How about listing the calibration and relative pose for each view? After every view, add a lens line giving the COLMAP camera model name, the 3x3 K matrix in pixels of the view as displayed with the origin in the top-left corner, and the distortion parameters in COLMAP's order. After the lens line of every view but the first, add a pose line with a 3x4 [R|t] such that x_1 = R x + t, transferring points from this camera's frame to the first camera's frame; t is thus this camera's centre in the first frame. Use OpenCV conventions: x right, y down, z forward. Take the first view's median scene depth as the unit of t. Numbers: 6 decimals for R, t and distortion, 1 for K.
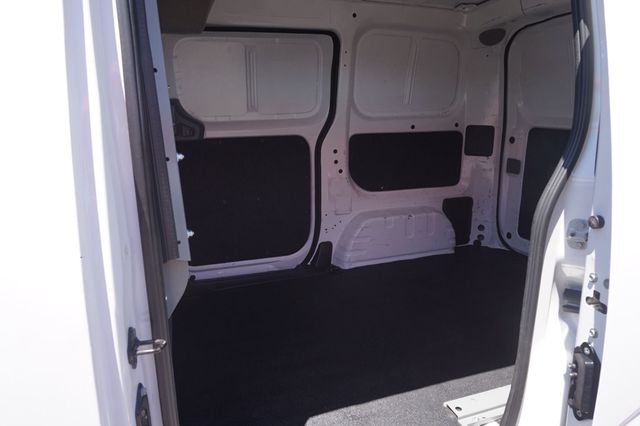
lens RADIAL K [[425.8, 0, 324.2], [0, 425.8, 213.0], [0, 0, 1]] dist [-0.015286, 0.005942]
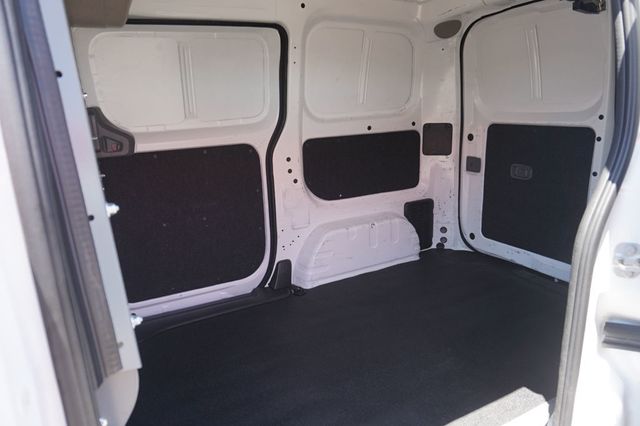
lens RADIAL K [[425.8, 0, 320.2], [0, 425.8, 211.6], [0, 0, 1]] dist [-0.015286, 0.005942]
pose [[0.988183, -0.068142, 0.137296, -0.038907], [0.068018, 0.997668, 0.005596, -0.036145], [-0.137357, 0.003809, 0.990514, 0.107217]]
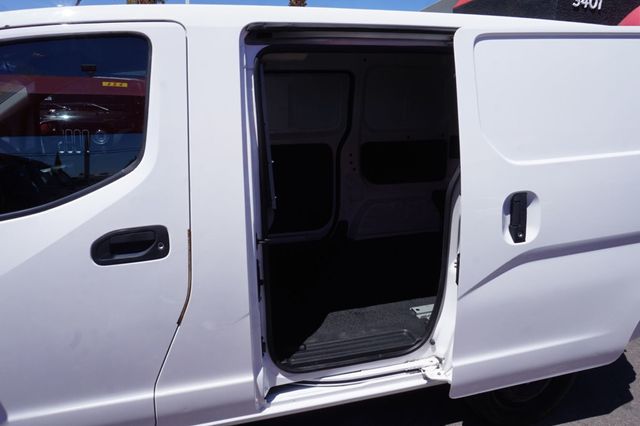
lens RADIAL K [[425.8, 0, 323.4], [0, 425.8, 215.5], [0, 0, 1]] dist [-0.015286, 0.005942]
pose [[0.998309, 0.012133, -0.056854, 0.018410], [-0.011522, 0.999872, 0.011062, 0.039783], [0.056981, -0.010388, 0.998321, -0.403750]]
